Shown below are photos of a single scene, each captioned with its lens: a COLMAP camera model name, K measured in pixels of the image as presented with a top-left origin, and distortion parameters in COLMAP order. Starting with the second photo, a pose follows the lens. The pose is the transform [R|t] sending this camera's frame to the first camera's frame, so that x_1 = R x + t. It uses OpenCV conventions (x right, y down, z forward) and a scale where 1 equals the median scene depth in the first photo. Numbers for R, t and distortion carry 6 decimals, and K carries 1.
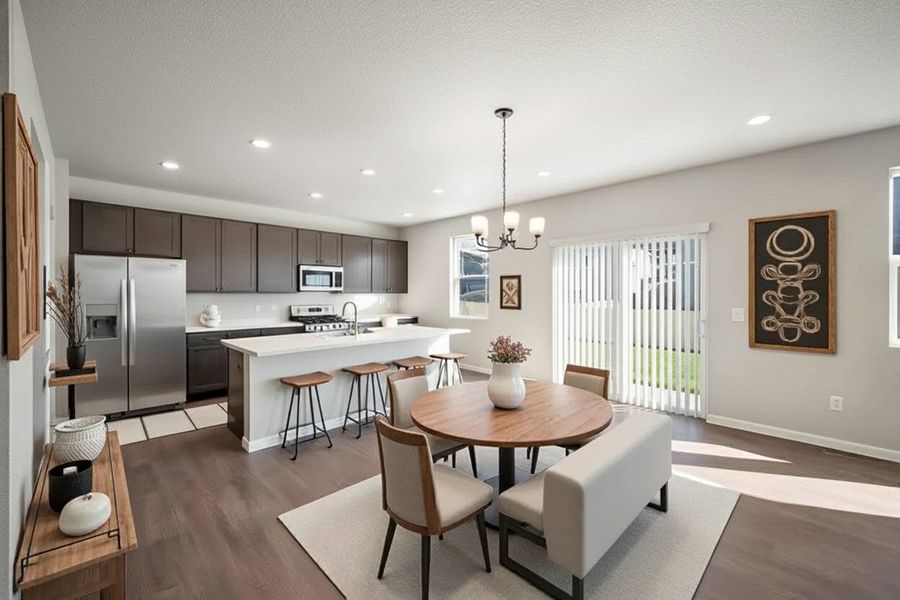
lens RADIAL K [[359.5, 0, 451.7], [0, 359.5, 288.1], [0, 0, 1]] dist [0.001363, 0.000169]
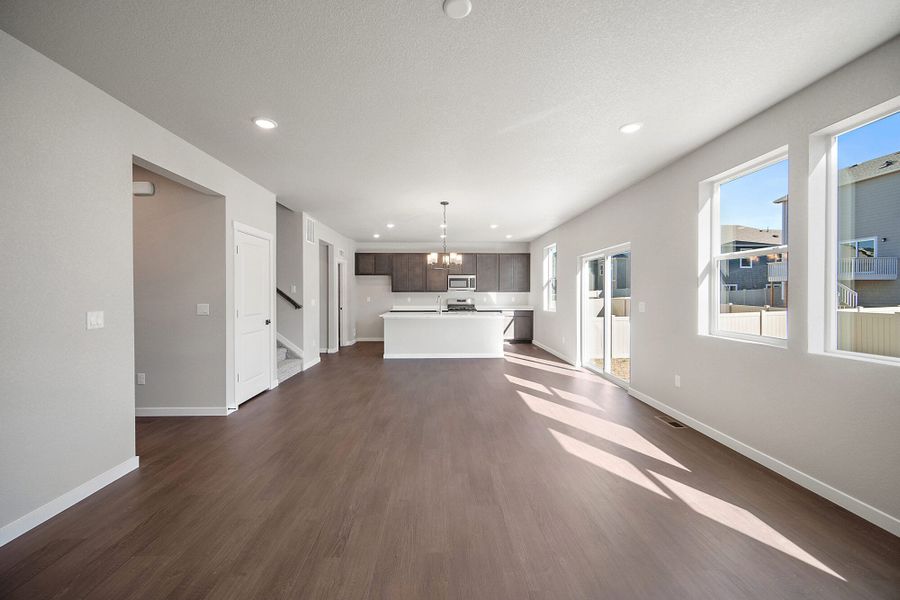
lens RADIAL K [[359.5, 0, 451.7], [0, 359.5, 288.1], [0, 0, 1]] dist [0.001363, 0.000169]
pose [[0.727534, -0.008367, -0.686021, 0.715249], [0.007926, 0.999961, -0.003790, 0.002618], [0.686026, -0.002680, 0.727572, -0.214082]]
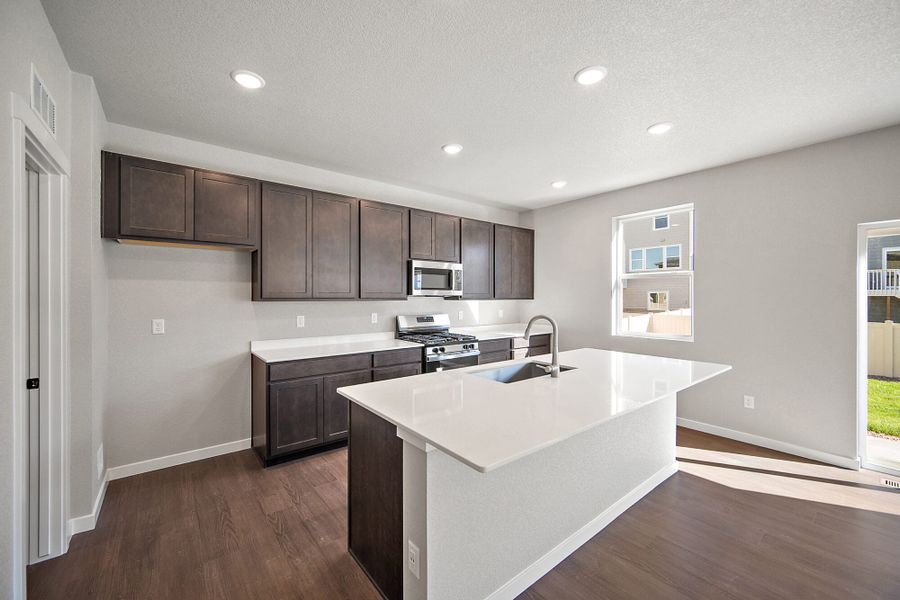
lens RADIAL K [[360.4, 0, 450.0], [0, 360.4, 300.0], [0, 0, 1]] dist [0.000965, 0.000066]
pose [[0.992599, 0.002679, -0.121408, -0.248206], [-0.000168, 0.999786, 0.020689, -0.000126], [0.121437, -0.020515, 0.992387, 0.290609]]
